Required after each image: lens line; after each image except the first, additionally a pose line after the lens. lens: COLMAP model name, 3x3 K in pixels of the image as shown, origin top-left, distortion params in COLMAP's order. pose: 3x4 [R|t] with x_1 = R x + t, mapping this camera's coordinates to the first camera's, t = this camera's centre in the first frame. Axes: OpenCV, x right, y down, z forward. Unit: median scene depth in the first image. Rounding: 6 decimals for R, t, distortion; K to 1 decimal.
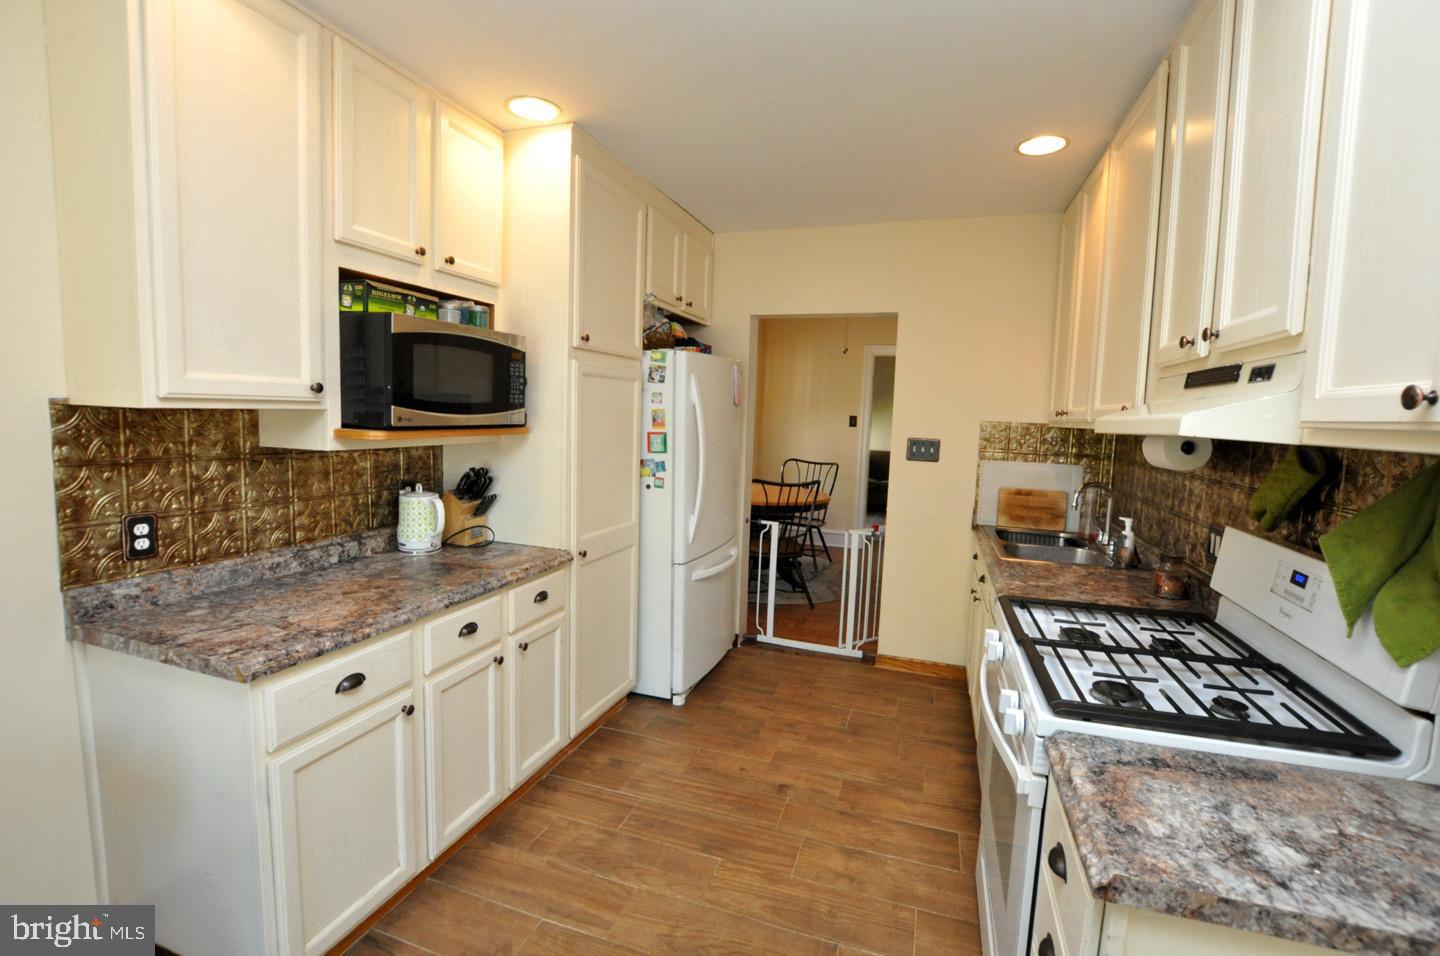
lens RADIAL K [[632.3, 0, 727.3], [0, 632.3, 477.0], [0, 0, 1]] dist [-0.034866, 0.005846]
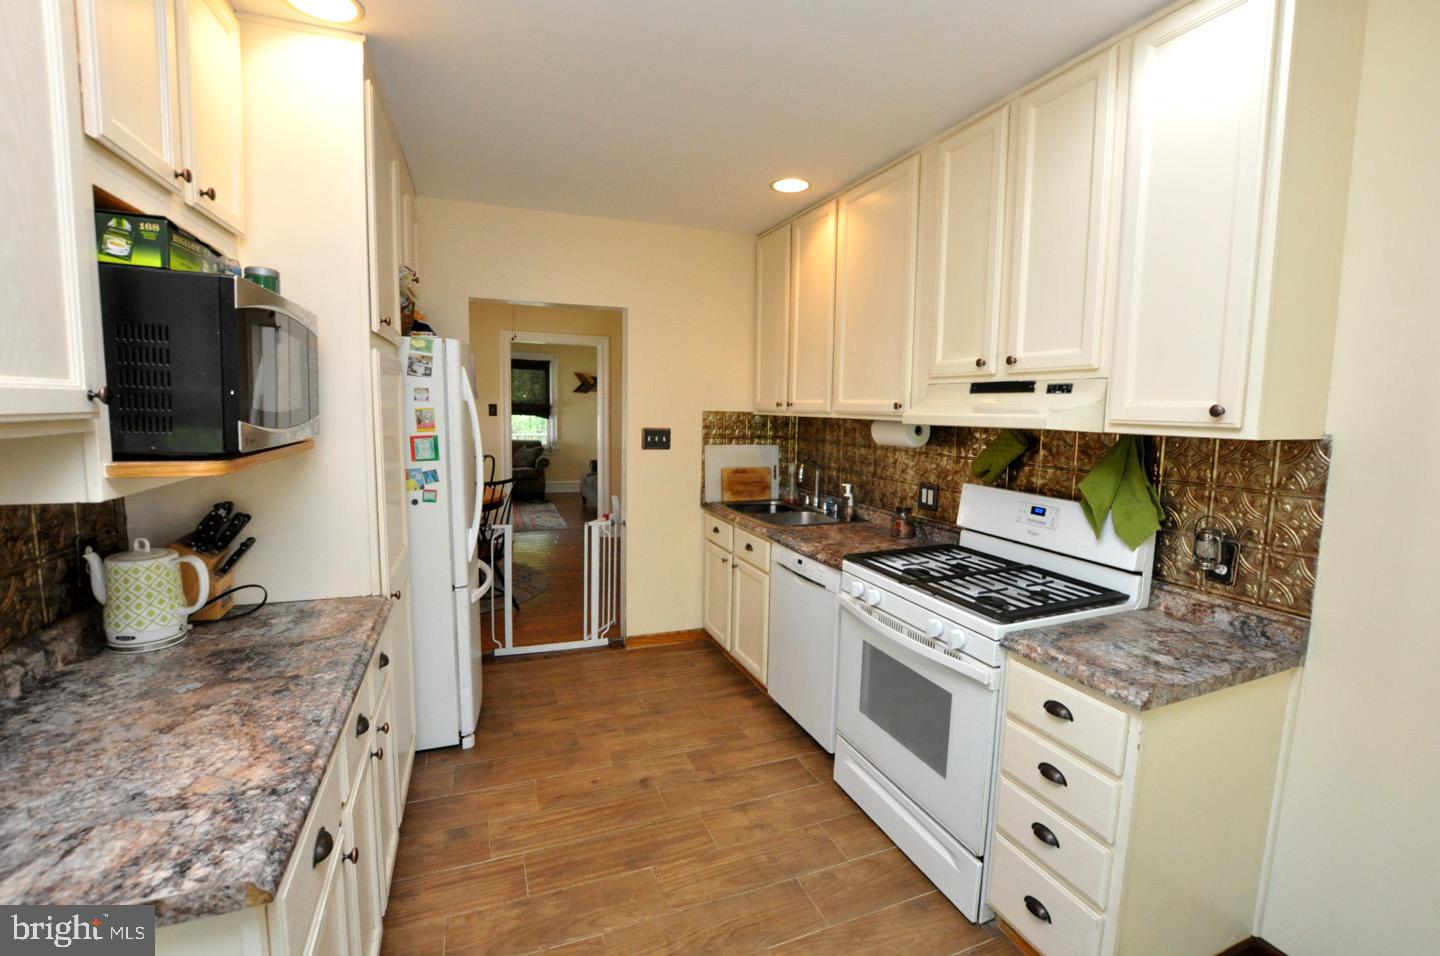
lens RADIAL K [[632.3, 0, 727.3], [0, 632.3, 477.0], [0, 0, 1]] dist [-0.034866, 0.005846]
pose [[0.763167, -0.089894, 0.639919, -0.432307], [0.071279, 0.995944, 0.054901, -0.042846], [-0.642258, 0.003715, 0.766479, 0.142152]]
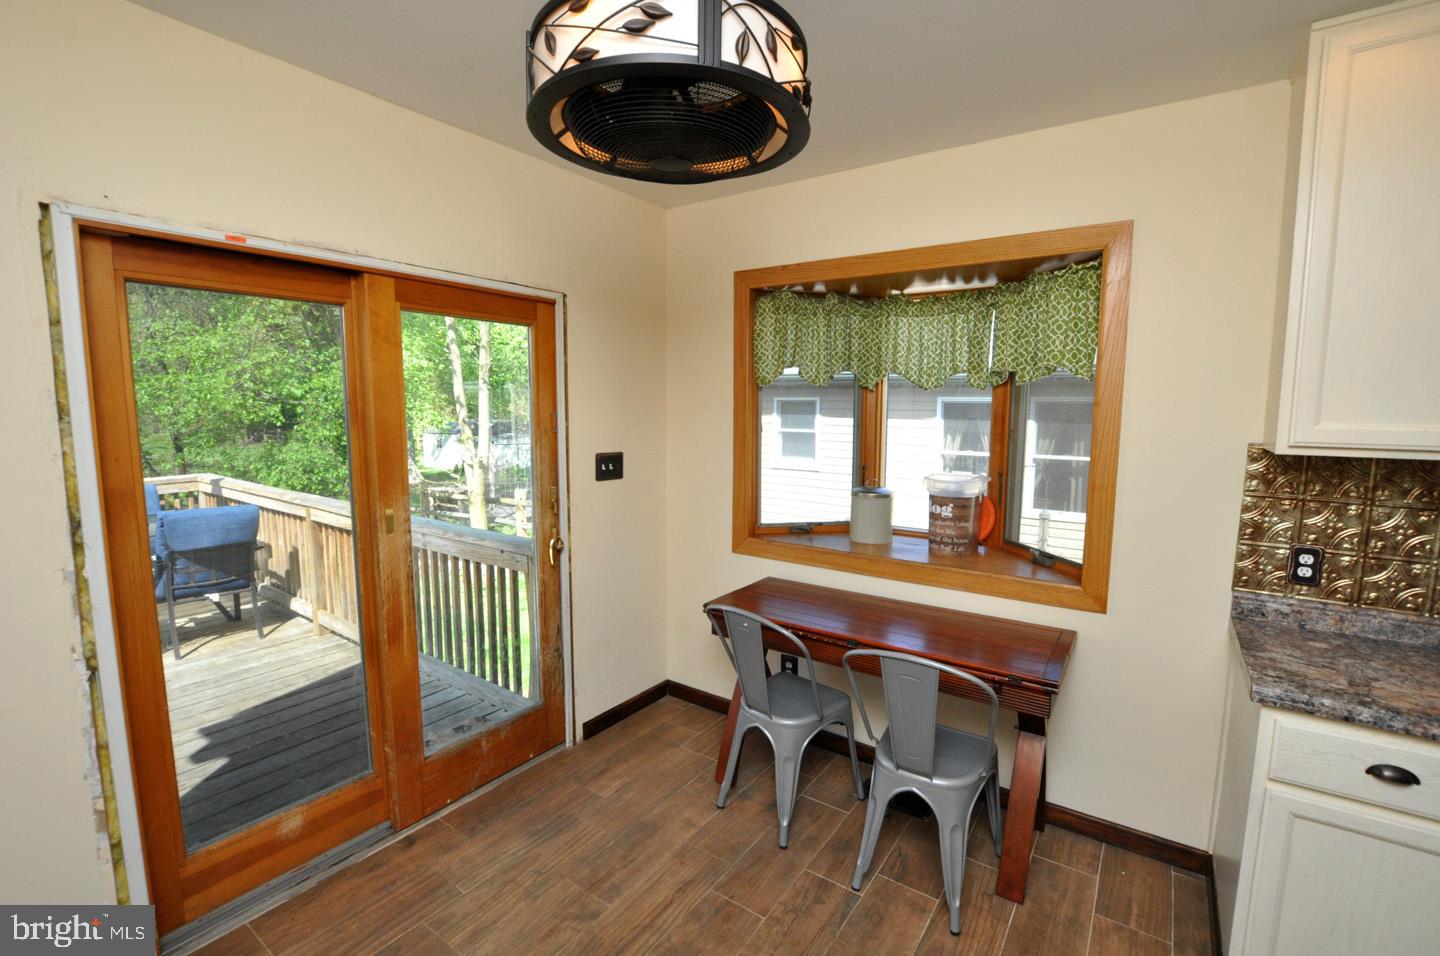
lens RADIAL K [[632.3, 0, 727.3], [0, 632.3, 477.0], [0, 0, 1]] dist [-0.034866, 0.005846]
pose [[-0.278171, 0.070301, -0.957956, 0.290900], [-0.114579, 0.987768, 0.105761, -0.042989], [0.953673, 0.139181, -0.266713, 0.183481]]
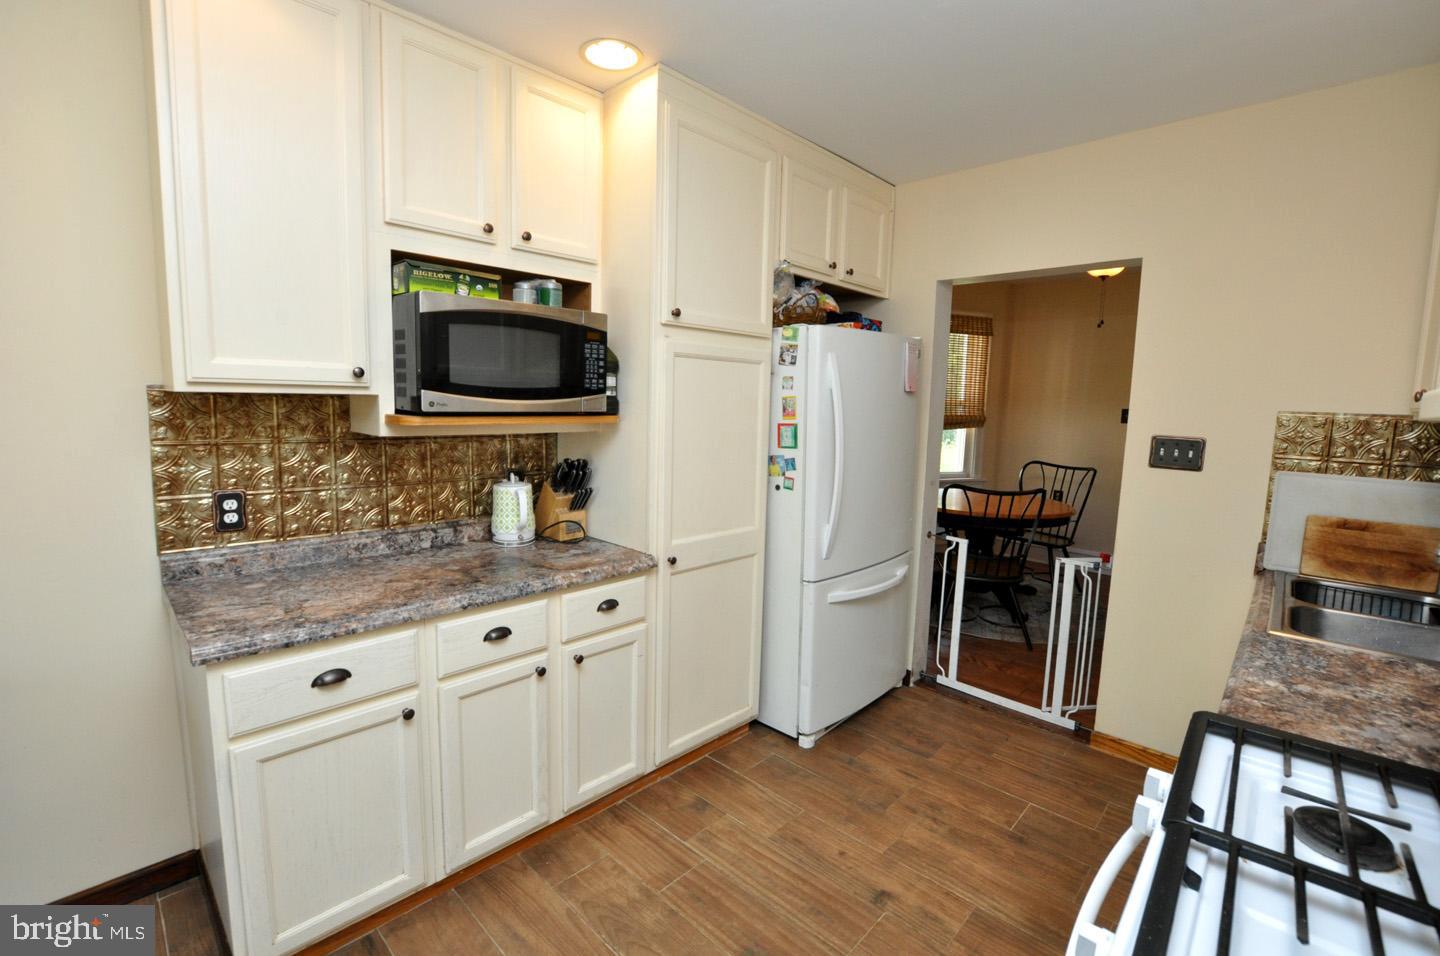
lens RADIAL K [[632.3, 0, 727.3], [0, 632.3, 477.0], [0, 0, 1]] dist [-0.034866, 0.005846]
pose [[0.908263, 0.041296, -0.416356, 0.217673], [-0.039352, 0.999137, 0.013256, -0.009639], [0.416544, 0.004345, 0.909105, 0.251907]]
